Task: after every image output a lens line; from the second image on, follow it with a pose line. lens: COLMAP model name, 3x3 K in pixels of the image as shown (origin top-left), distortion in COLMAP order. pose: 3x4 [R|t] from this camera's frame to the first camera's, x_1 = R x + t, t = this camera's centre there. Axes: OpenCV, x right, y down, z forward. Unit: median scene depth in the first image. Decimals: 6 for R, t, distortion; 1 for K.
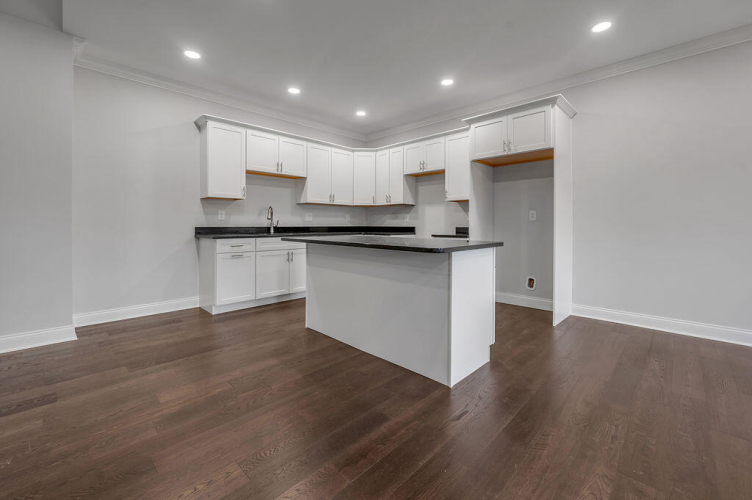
lens RADIAL K [[315.4, 0, 380.3], [0, 315.4, 222.2], [0, 0, 1]] dist [0.001546, 0.000144]
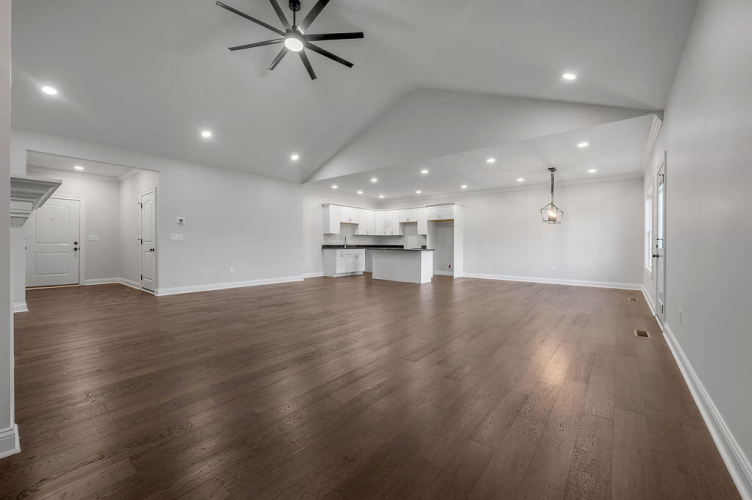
lens RADIAL K [[309.2, 0, 374.1], [0, 309.2, 239.9], [0, 0, 1]] dist [0.022468, 0.000200]
pose [[0.996176, 0.004111, 0.087269, -0.376227], [-0.003264, 0.999946, -0.009846, -0.001972], [-0.087305, 0.009524, 0.996136, -1.516164]]
